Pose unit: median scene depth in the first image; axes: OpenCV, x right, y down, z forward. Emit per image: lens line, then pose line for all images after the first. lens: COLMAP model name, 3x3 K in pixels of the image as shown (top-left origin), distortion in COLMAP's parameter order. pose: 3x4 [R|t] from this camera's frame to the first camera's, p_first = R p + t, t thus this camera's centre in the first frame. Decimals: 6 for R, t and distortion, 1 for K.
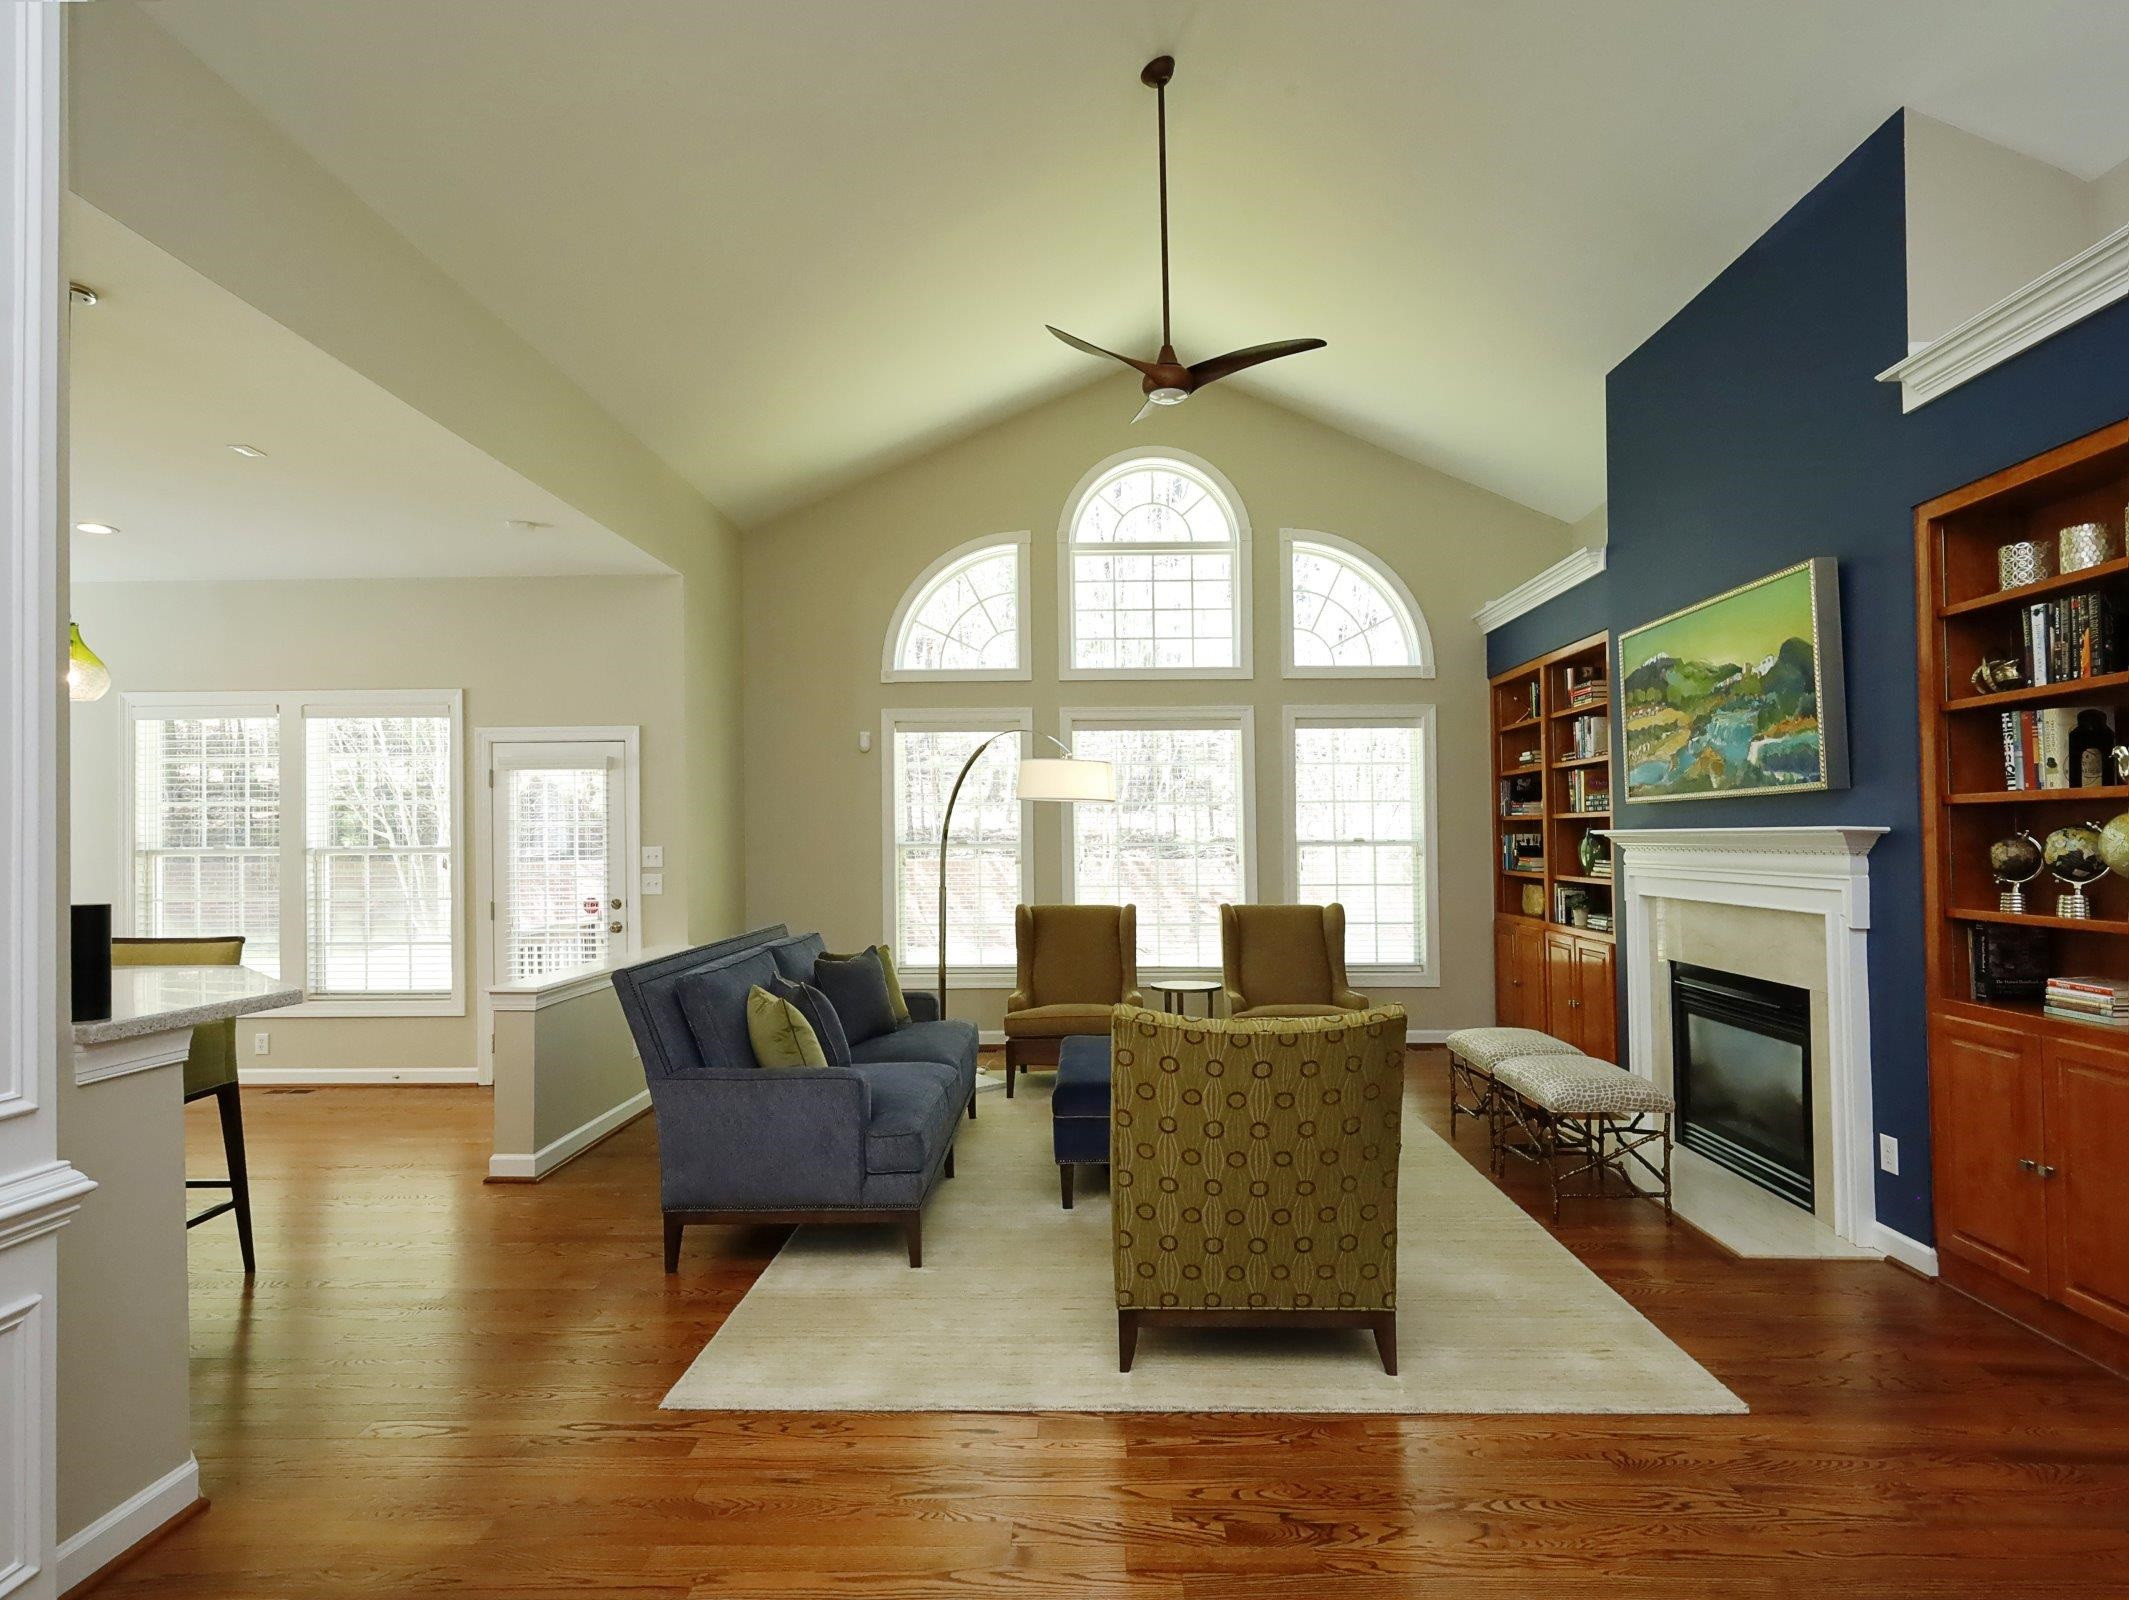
lens RADIAL K [[1098.2, 0, 1059.6], [0, 1098.2, 831.5], [0, 0, 1]] dist [-0.006534, 0.000482]
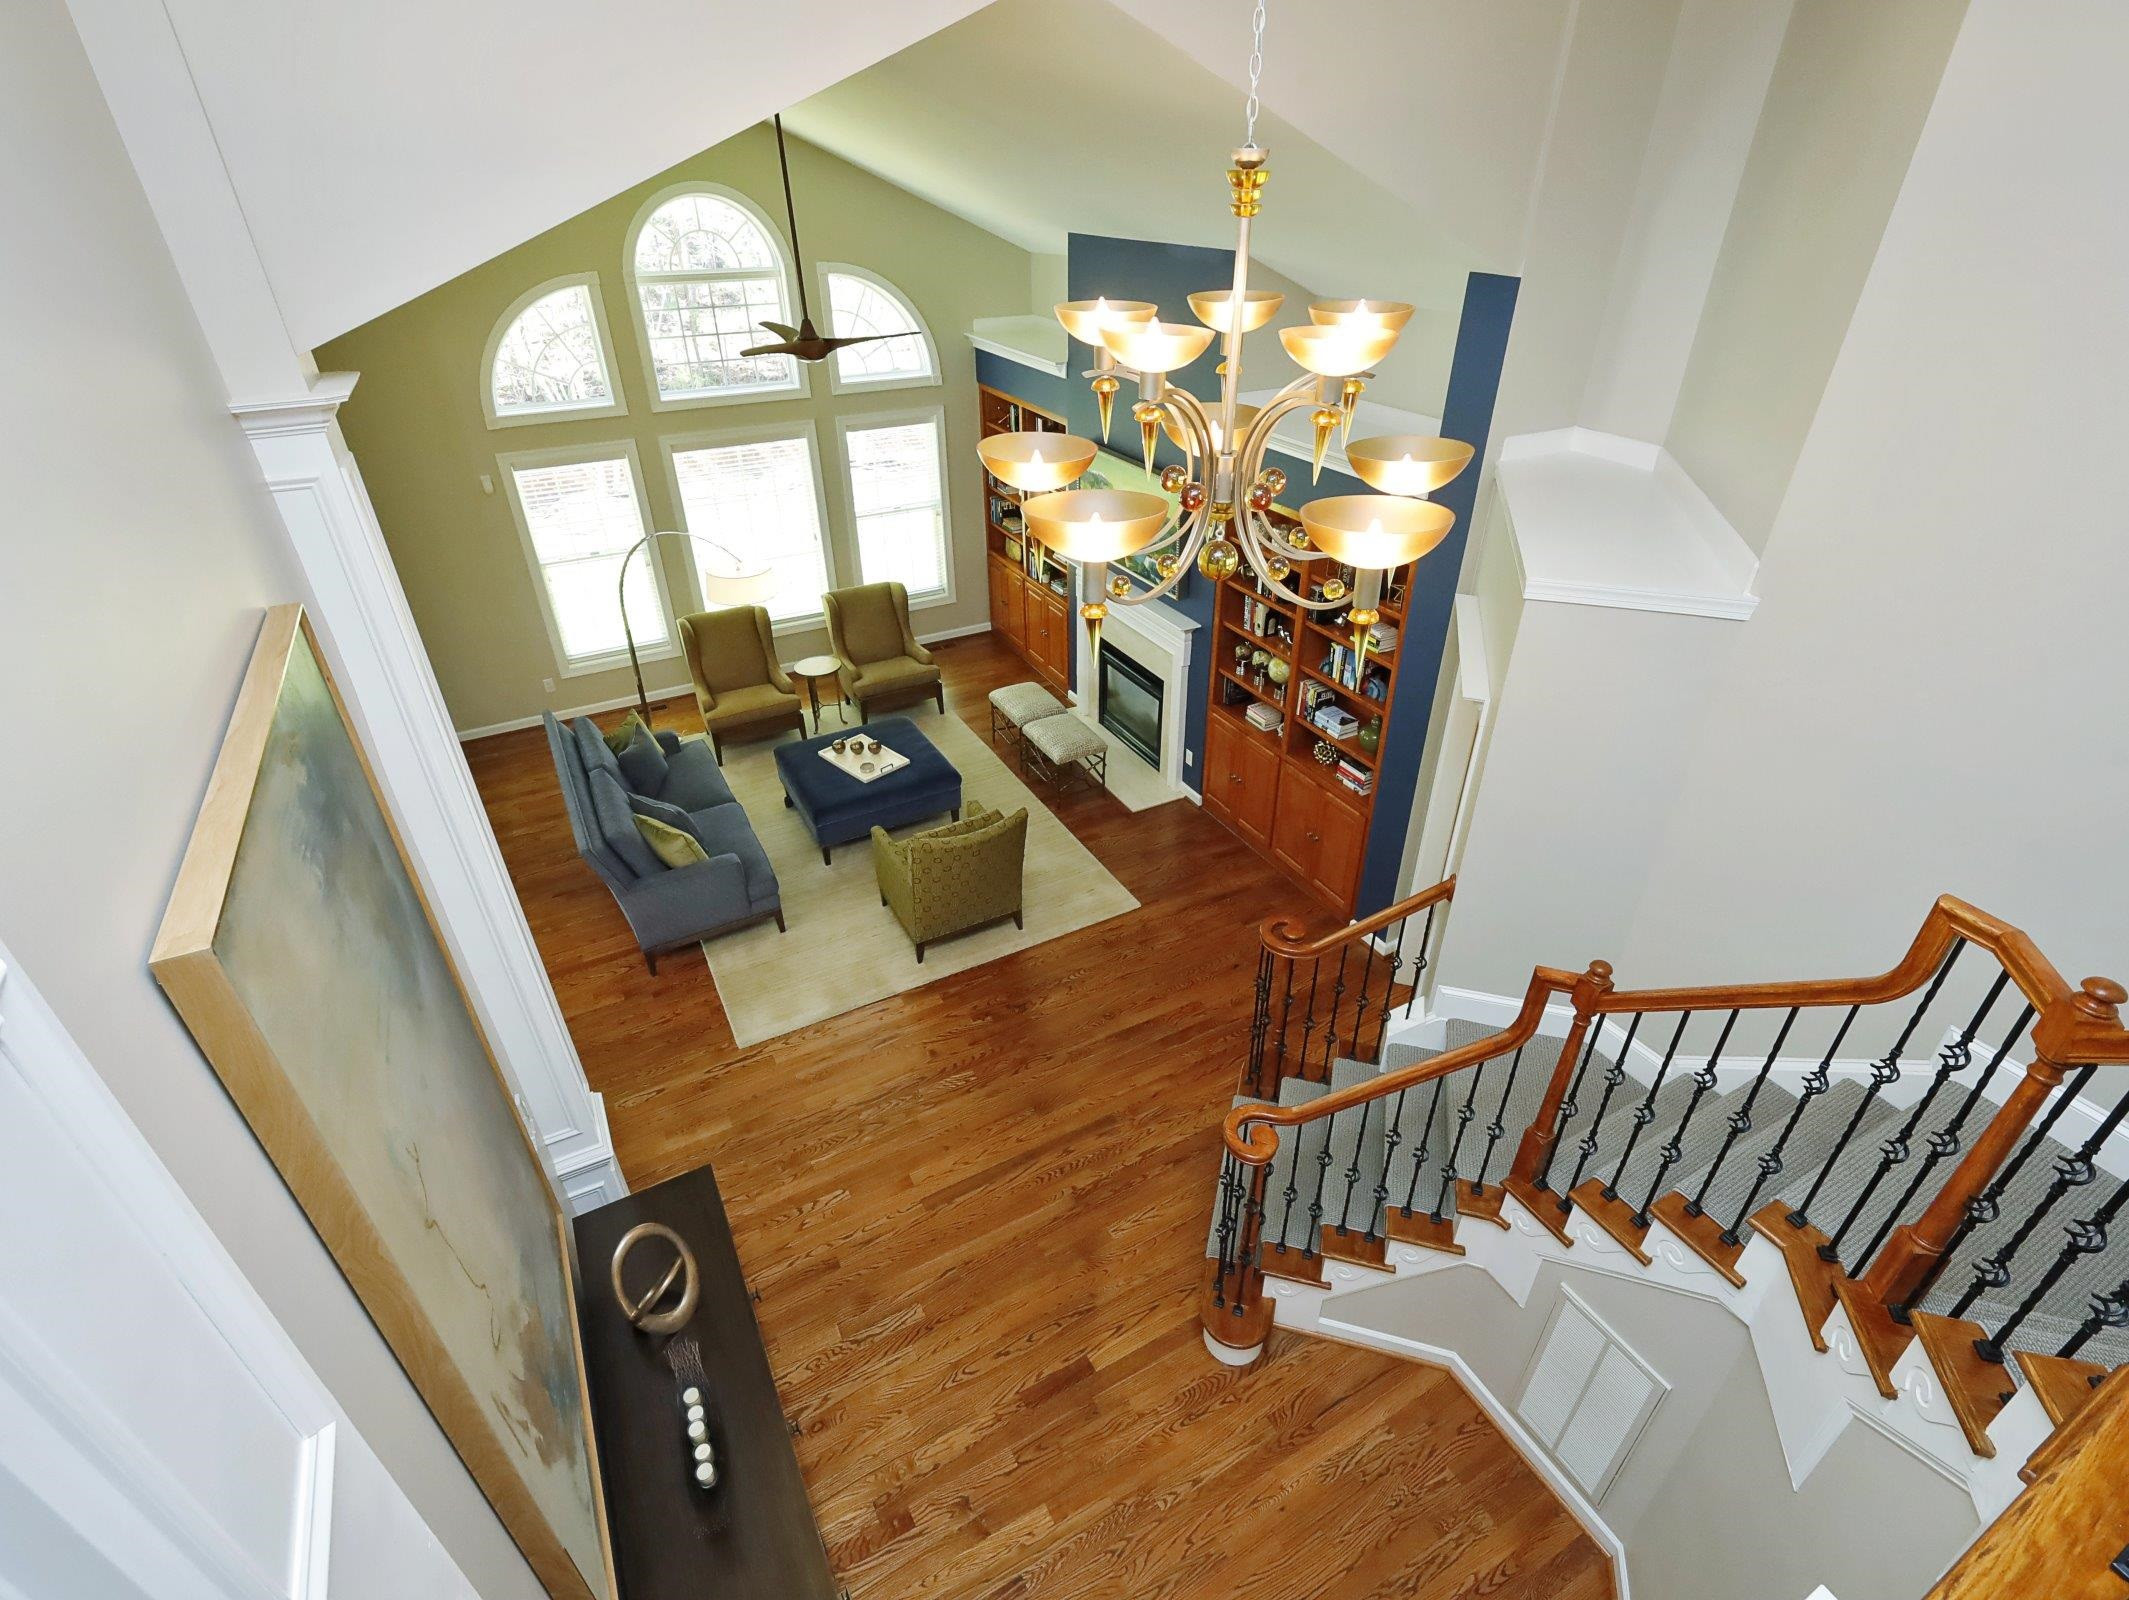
lens RADIAL K [[1029.9, 0, 1062.5], [0, 1029.9, 794.7], [0, 0, 1]] dist [-0.005799, 0.000754]
pose [[0.861398, -0.268818, 0.430965, -0.398193], [-0.010549, 0.838821, 0.544306, -0.760725], [-0.507821, -0.473410, 0.719723, -0.432551]]
